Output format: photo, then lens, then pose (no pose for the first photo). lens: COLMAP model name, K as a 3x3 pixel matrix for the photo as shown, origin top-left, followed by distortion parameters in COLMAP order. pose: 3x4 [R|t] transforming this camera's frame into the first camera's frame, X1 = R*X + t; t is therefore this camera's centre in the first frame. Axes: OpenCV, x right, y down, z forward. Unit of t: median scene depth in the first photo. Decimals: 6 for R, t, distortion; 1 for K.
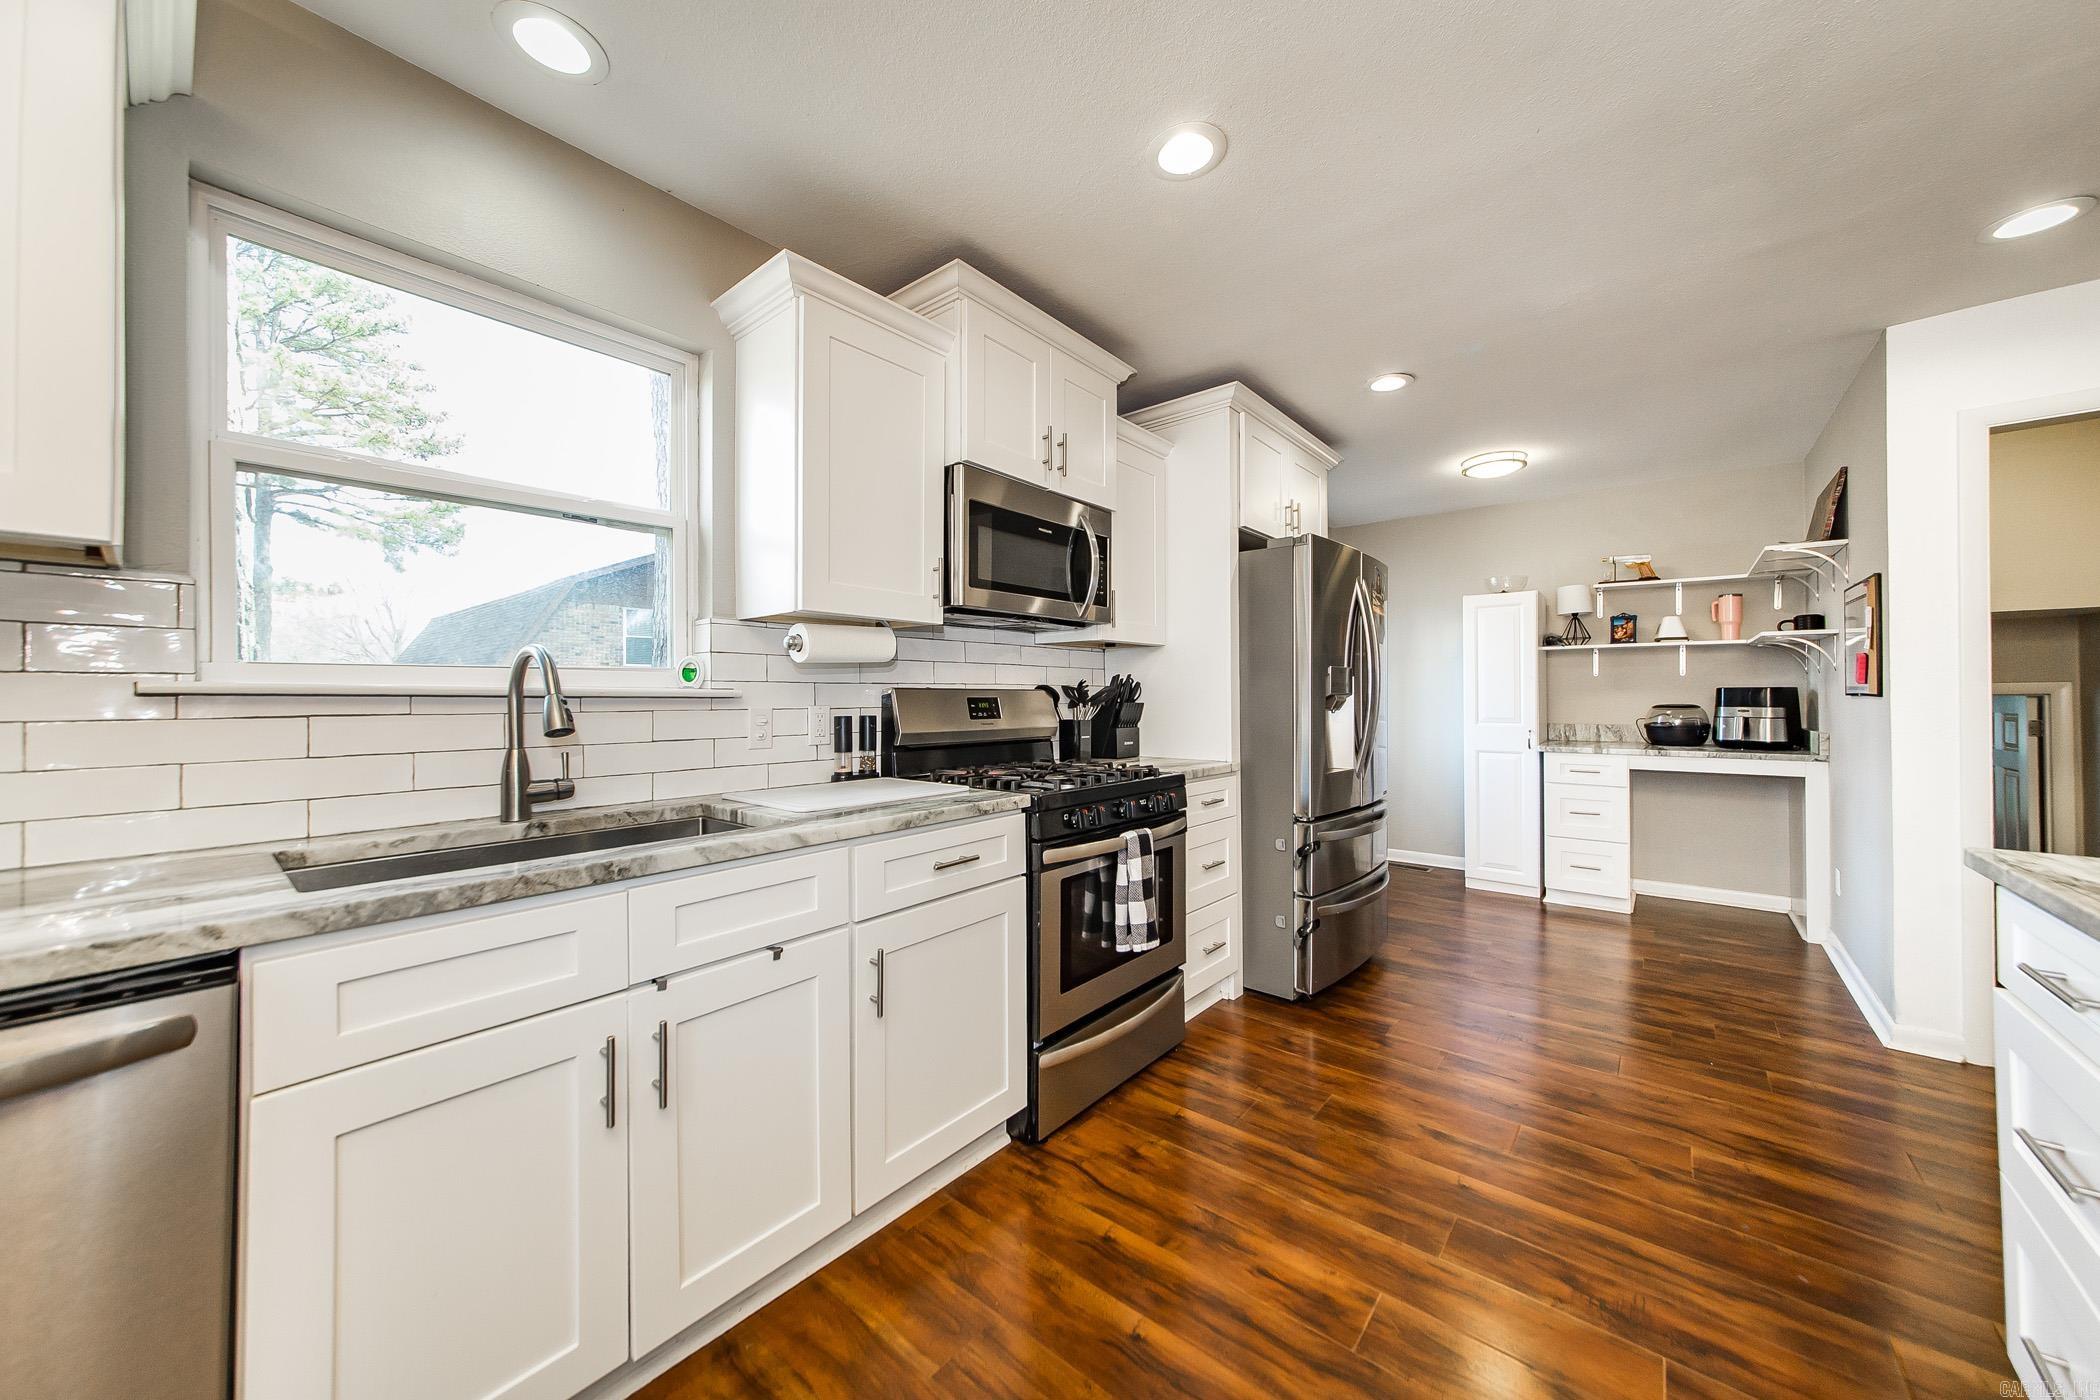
lens RADIAL K [[741.6, 0, 1030.1], [0, 741.6, 686.6], [0, 0, 1]] dist [0.000013, 0.000412]
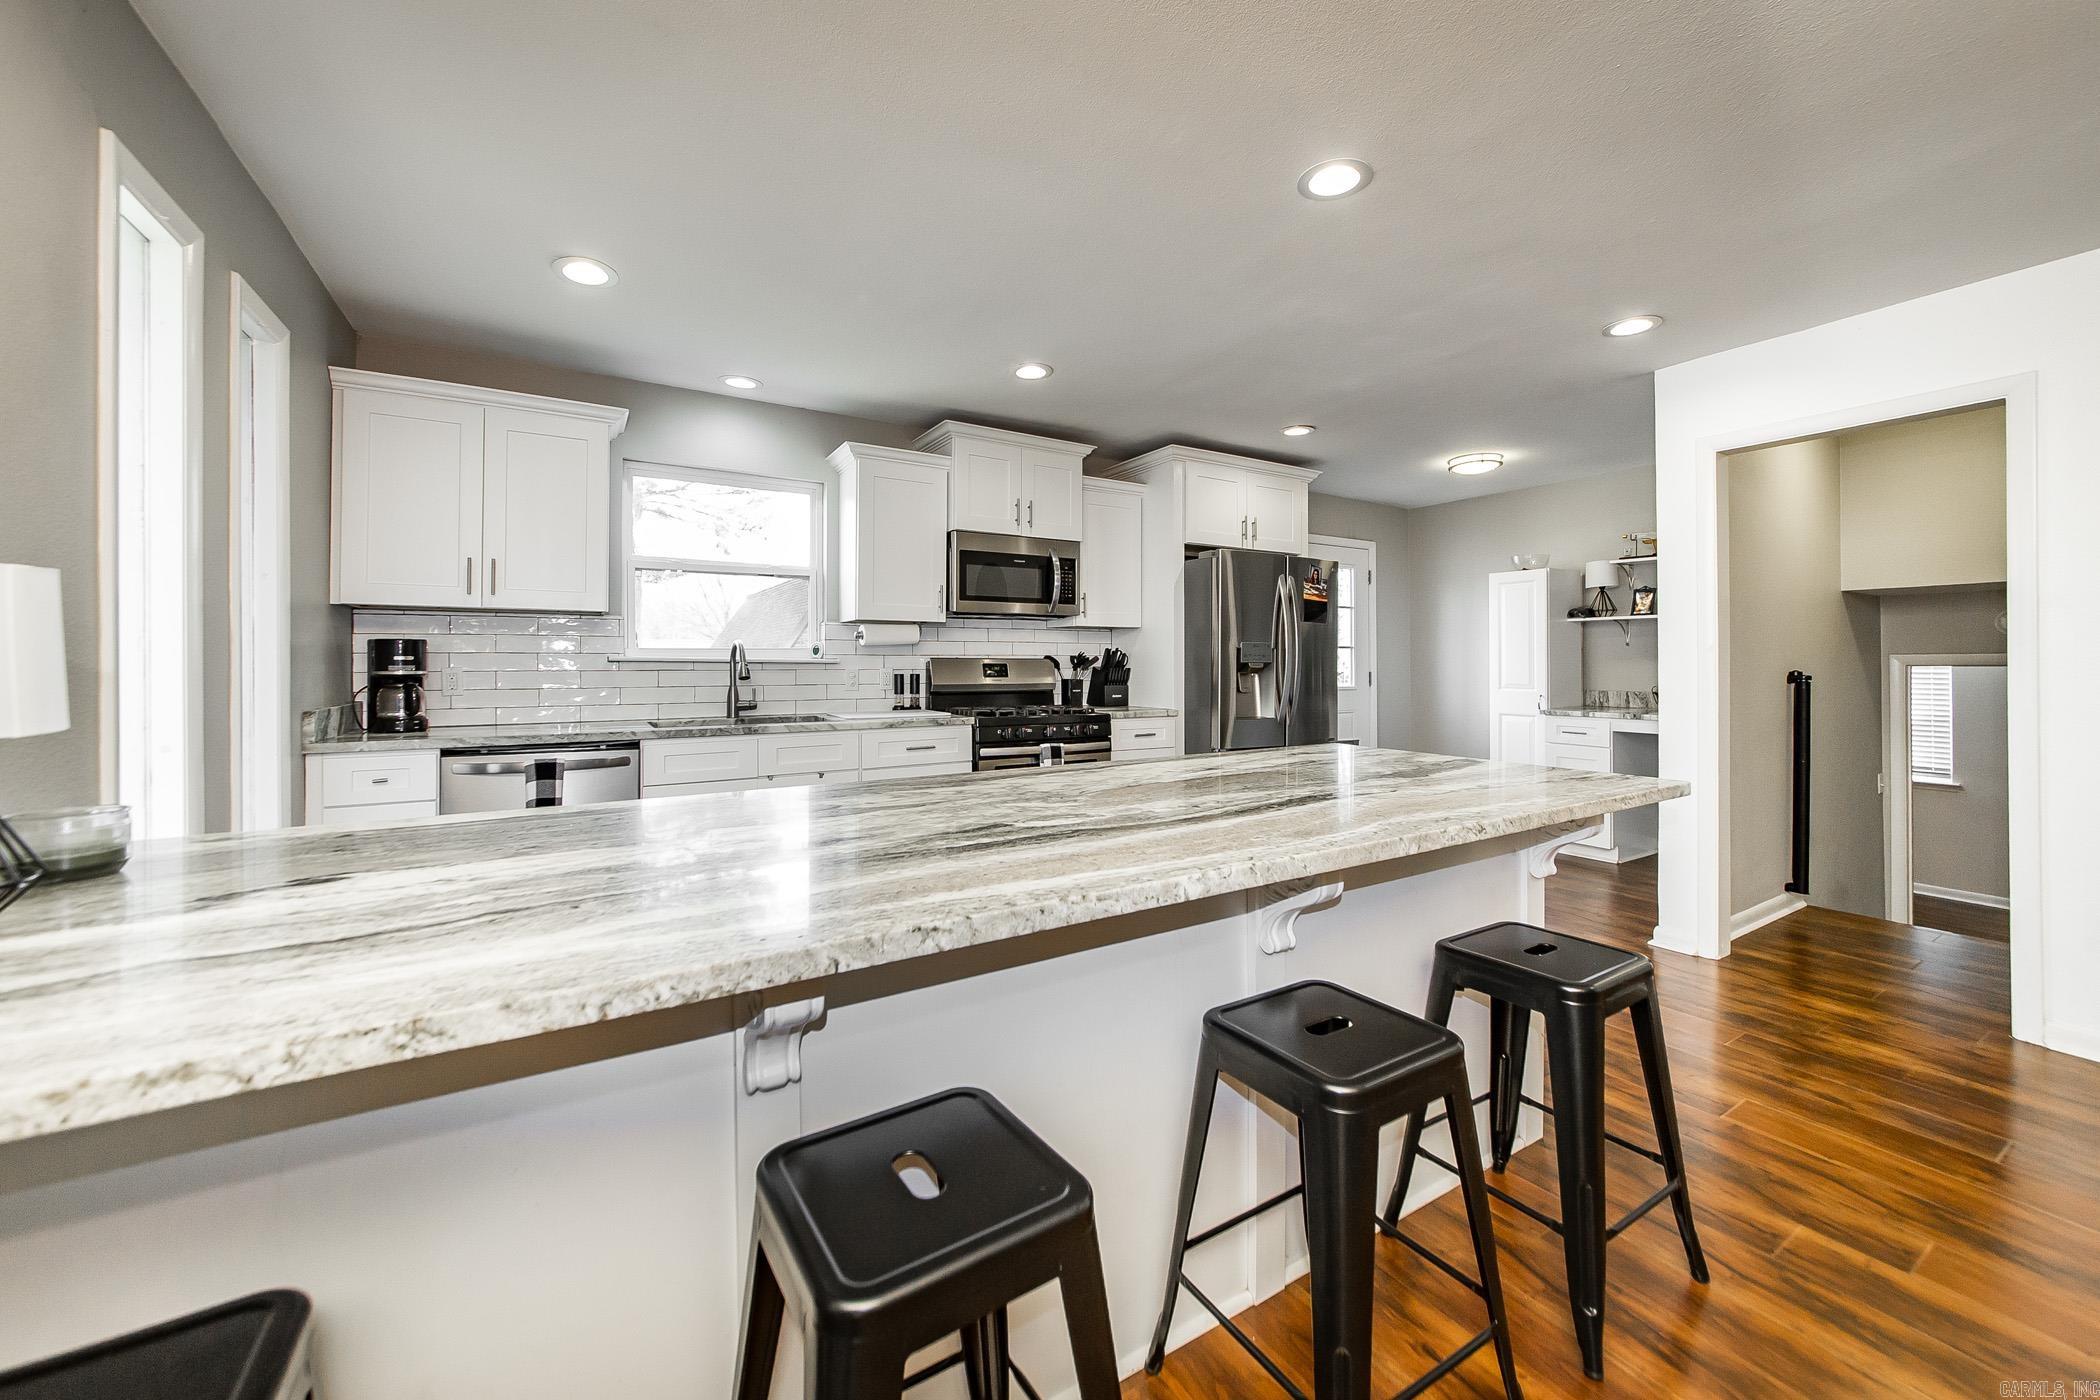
lens RADIAL K [[741.6, 0, 1024.0], [0, 741.6, 655.5], [0, 0, 1]] dist [0.000013, 0.000412]
pose [[0.946457, 0.000450, -0.322829, 0.610052], [0.000995, 0.999990, 0.004313, -0.011829], [0.322828, -0.004404, 0.946447, -0.591427]]
